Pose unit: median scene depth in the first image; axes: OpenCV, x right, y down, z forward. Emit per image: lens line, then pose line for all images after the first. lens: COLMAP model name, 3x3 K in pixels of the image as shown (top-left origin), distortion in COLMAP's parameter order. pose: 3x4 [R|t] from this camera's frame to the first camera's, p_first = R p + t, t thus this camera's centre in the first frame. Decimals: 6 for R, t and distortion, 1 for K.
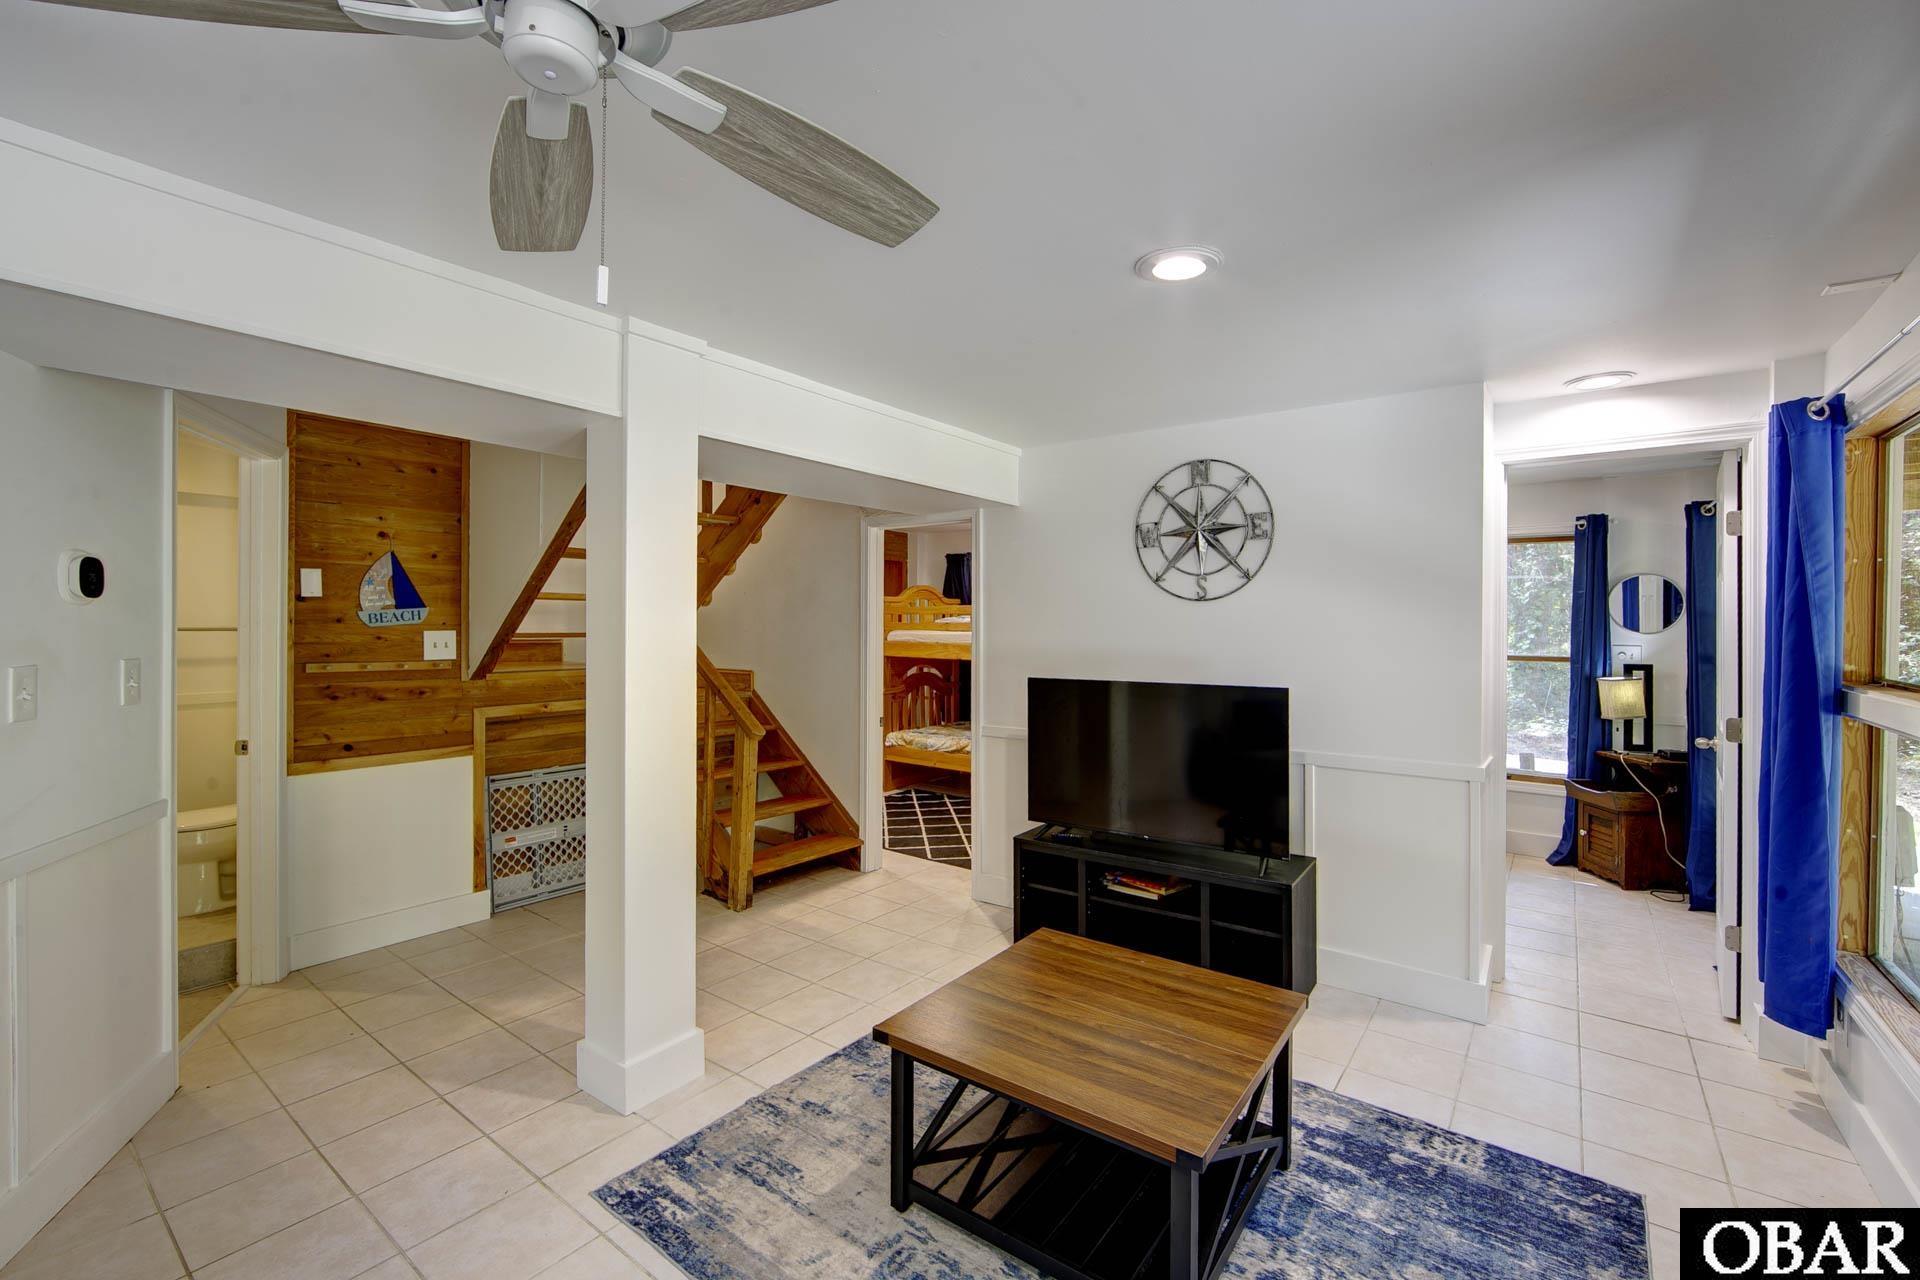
lens RADIAL K [[808.8, 0, 960.0], [0, 808.8, 640.0], [0, 0, 1]] dist [-0.005319, -0.000401]
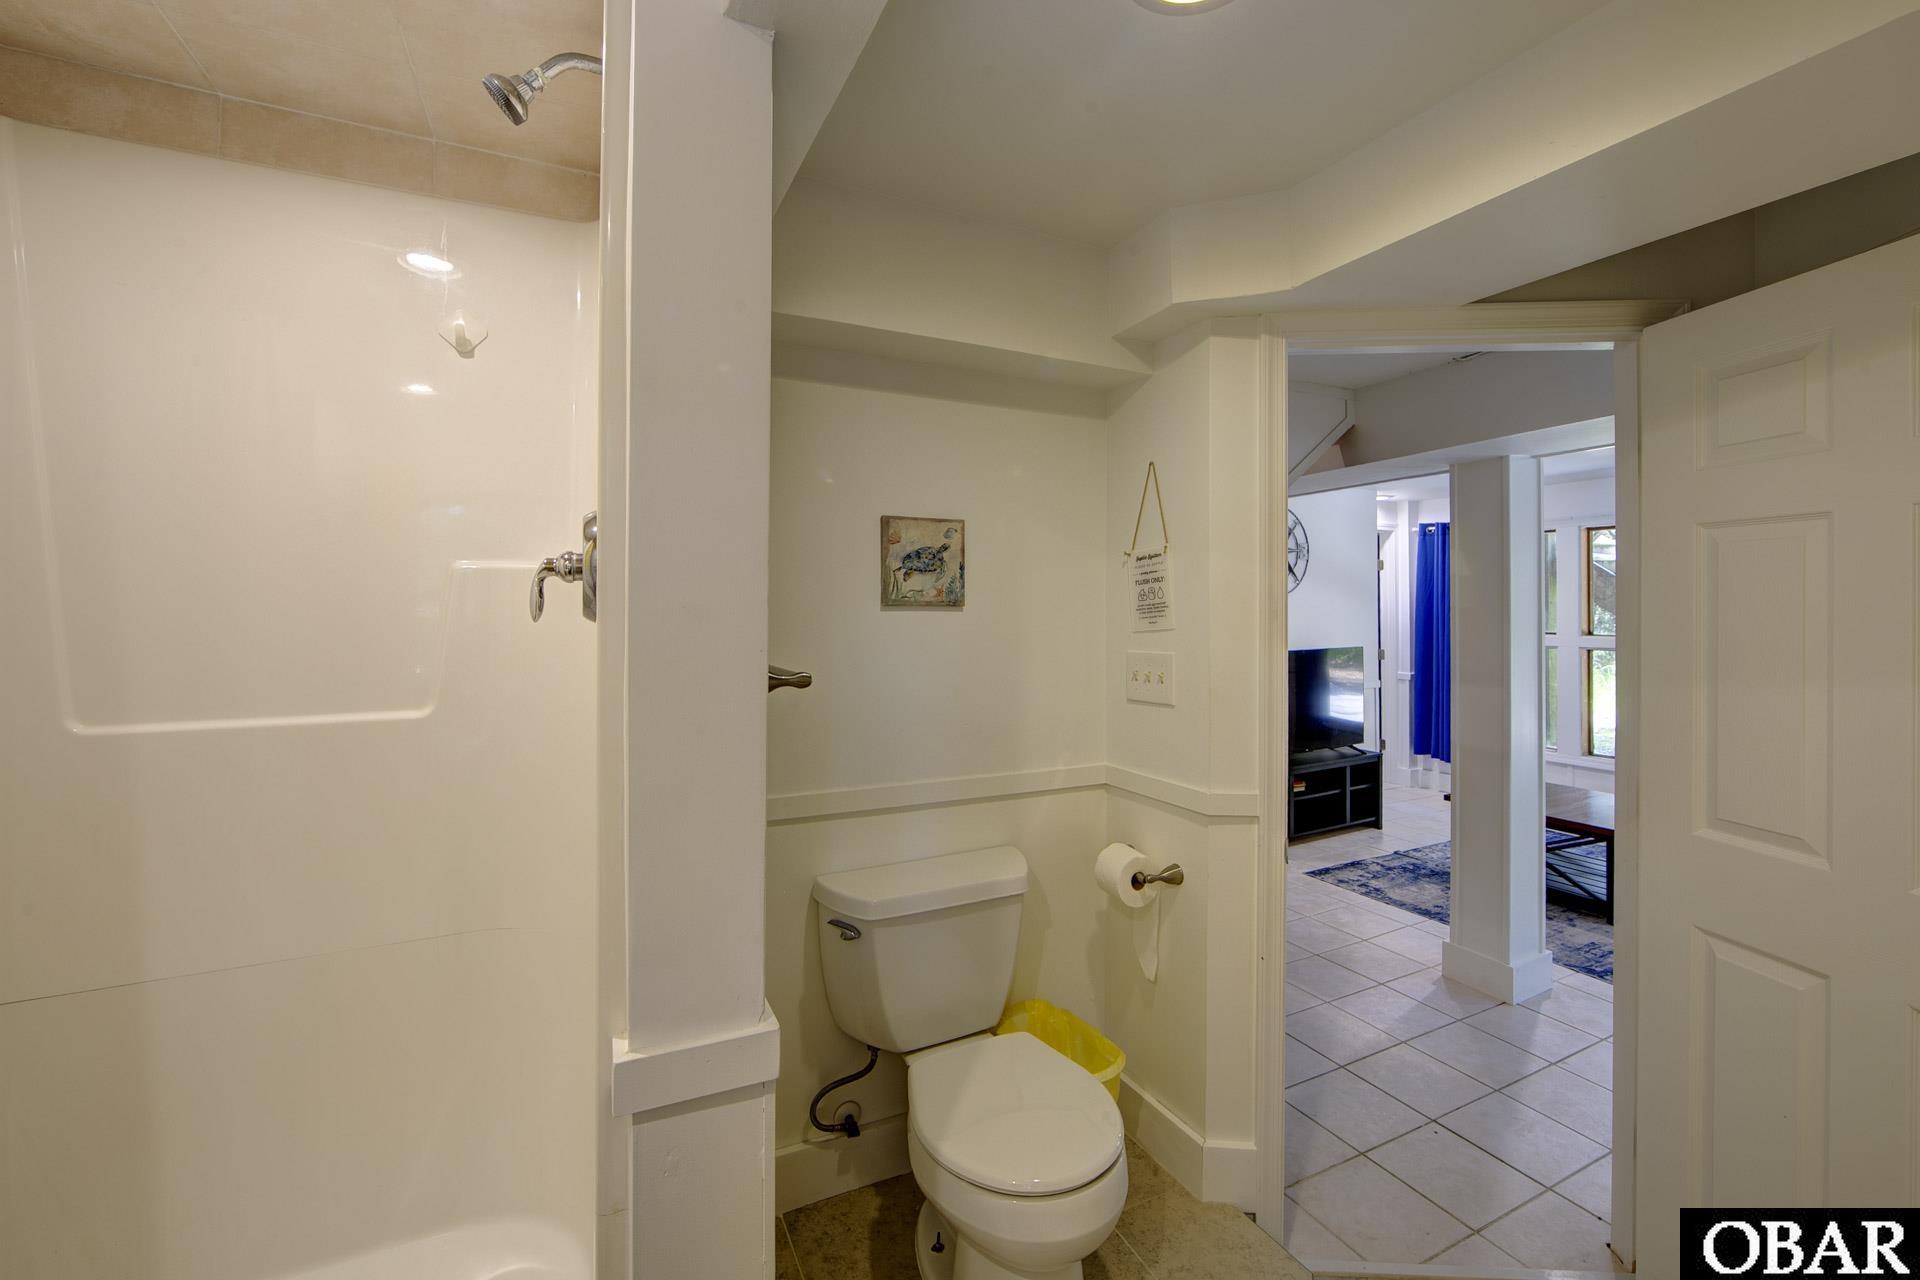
lens RADIAL K [[793.6, 0, 993.4], [0, 793.6, 614.4], [0, 0, 1]] dist [-0.001640, 0.000026]
pose [[0.431340, -0.013078, 0.902094, -2.121549], [0.020080, 0.999786, 0.004893, -0.050809], [-0.901966, 0.016004, 0.431511, 1.348485]]
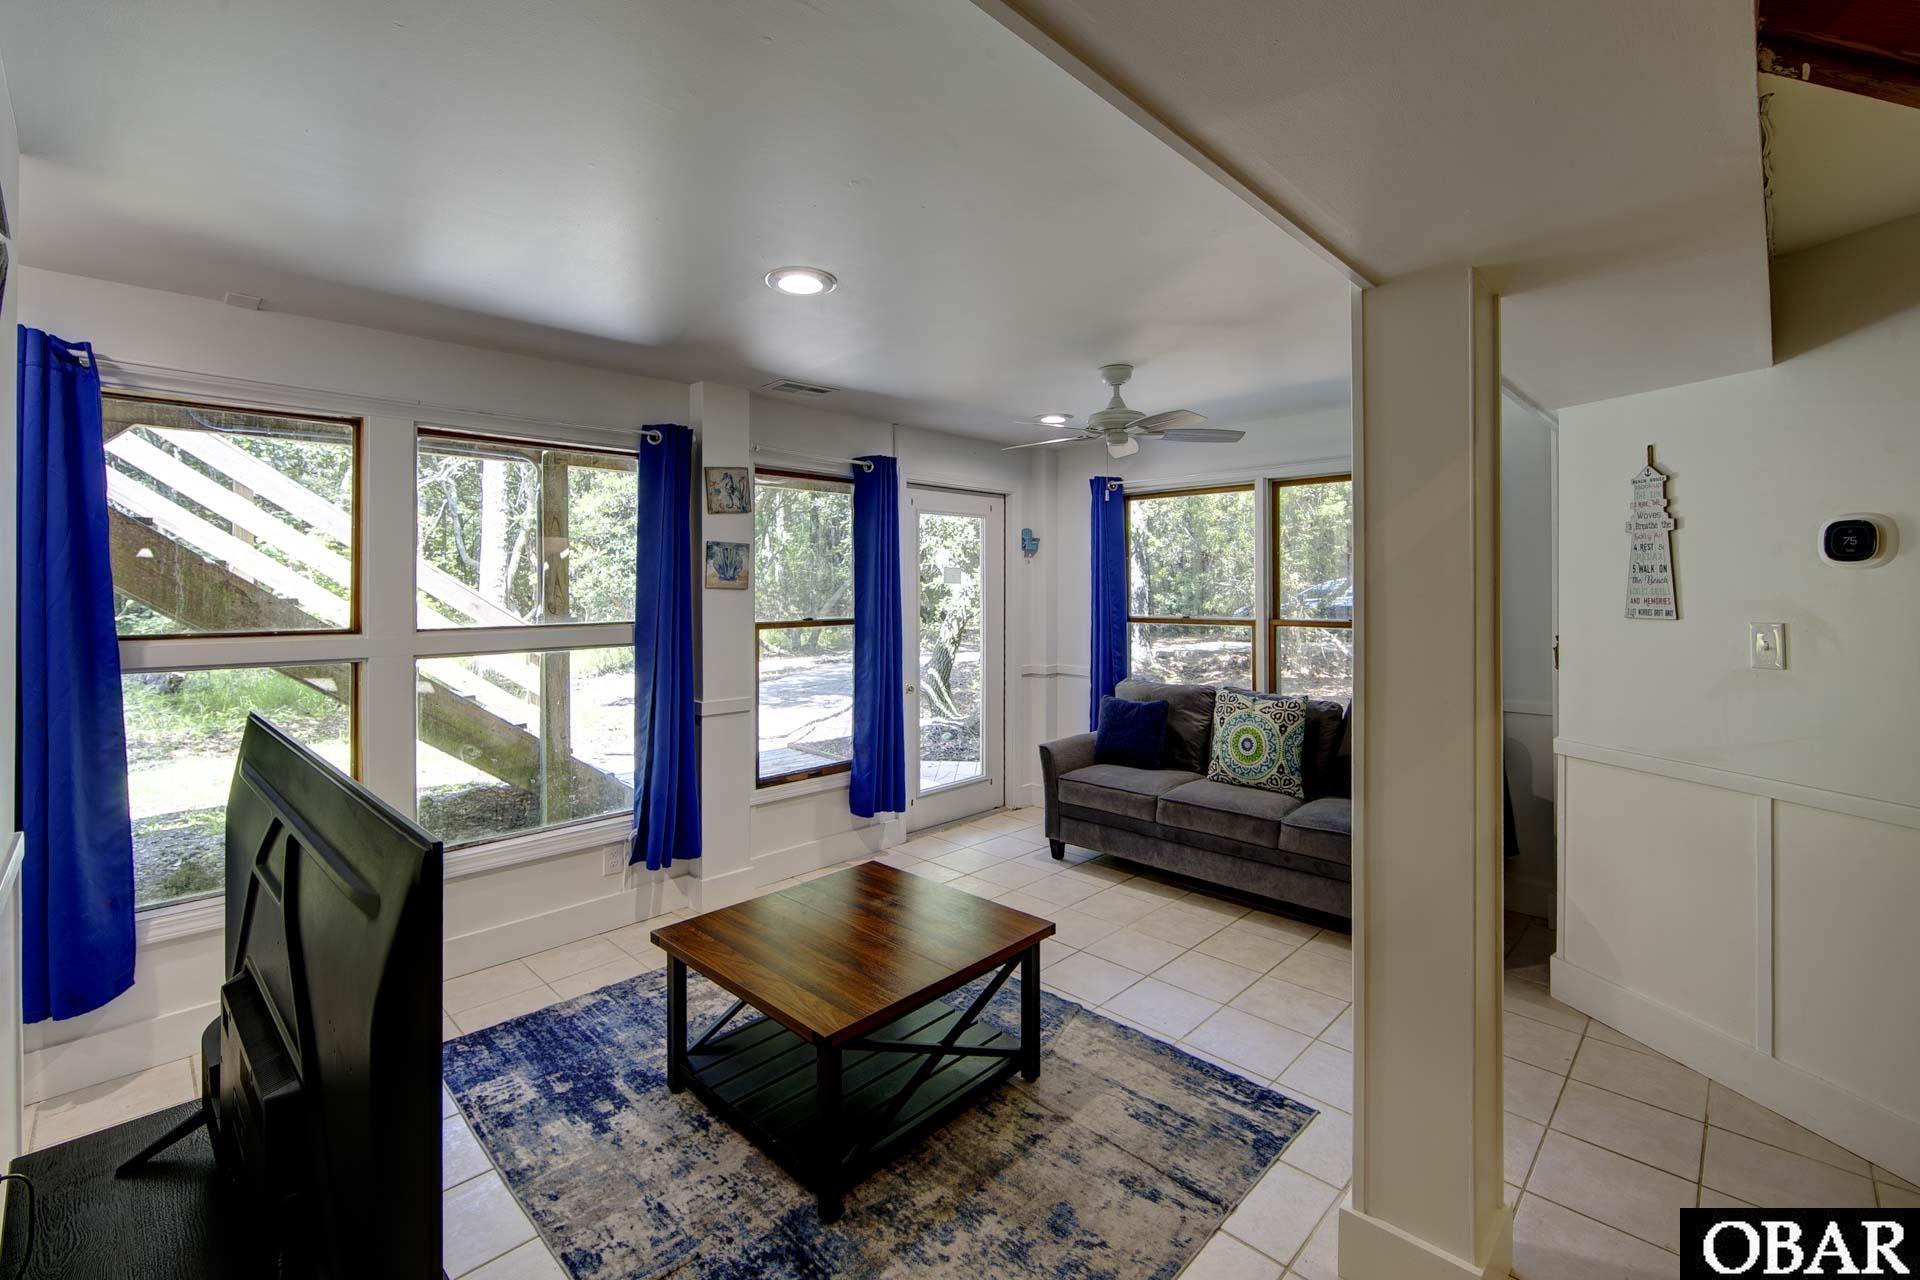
lens RADIAL K [[827.9, 0, 977.2], [0, 827.9, 580.1], [0, 0, 1]] dist [-0.007803, -0.000182]
pose [[-0.992657, -0.002780, 0.120932, -0.125026], [-0.001158, 0.999908, 0.013481, -0.038017], [-0.120958, 0.013242, -0.992569, 1.984975]]
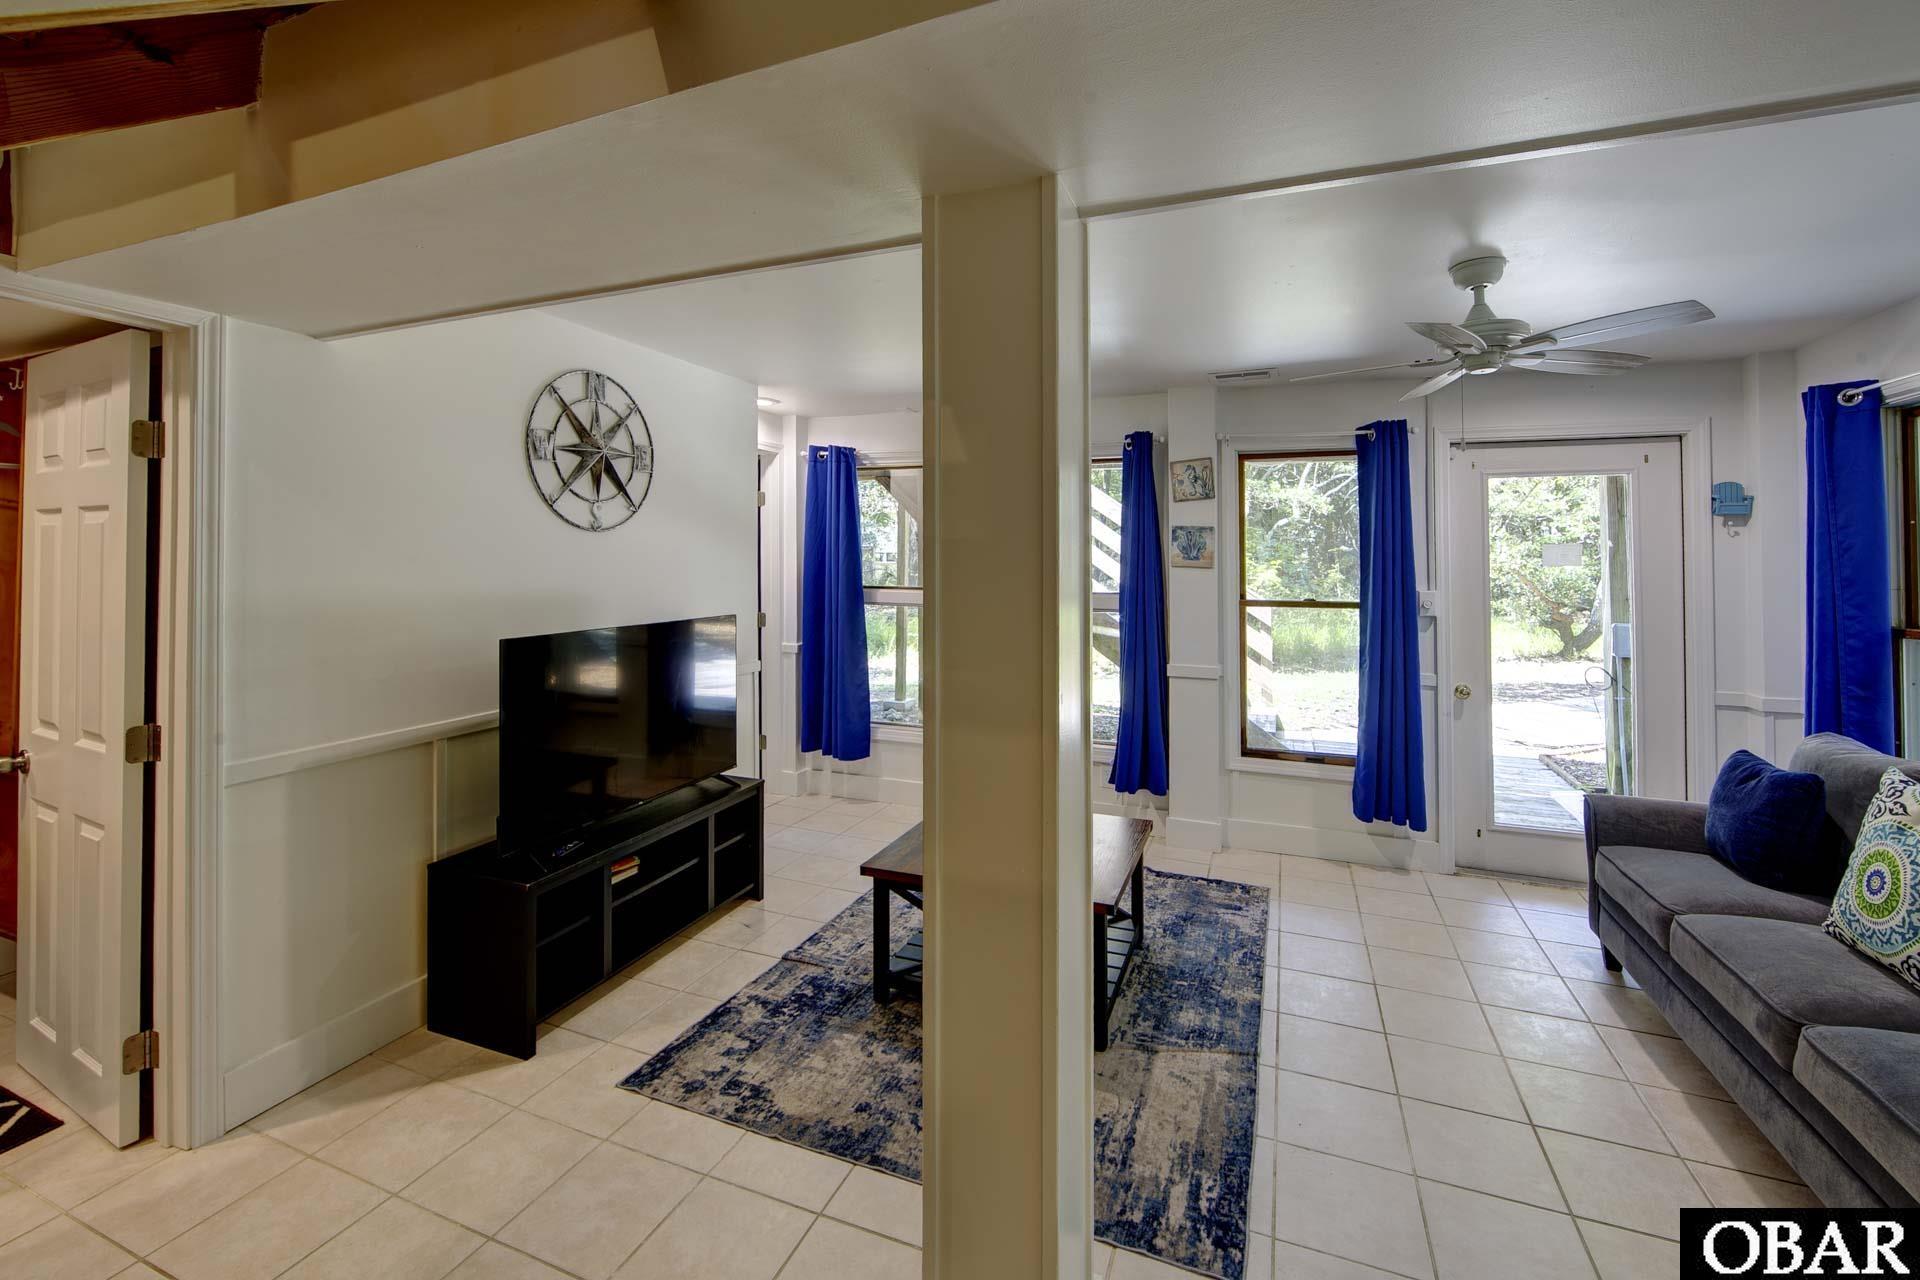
lens RADIAL K [[797.3, 0, 968.7], [0, 797.3, 557.3], [0, 0, 1]] dist [-0.008211, -0.000021]
pose [[-0.263546, -0.000689, 0.964646, -1.050034], [0.008725, 0.999957, 0.003098, -0.030505], [-0.964607, 0.009233, -0.263529, 1.348983]]
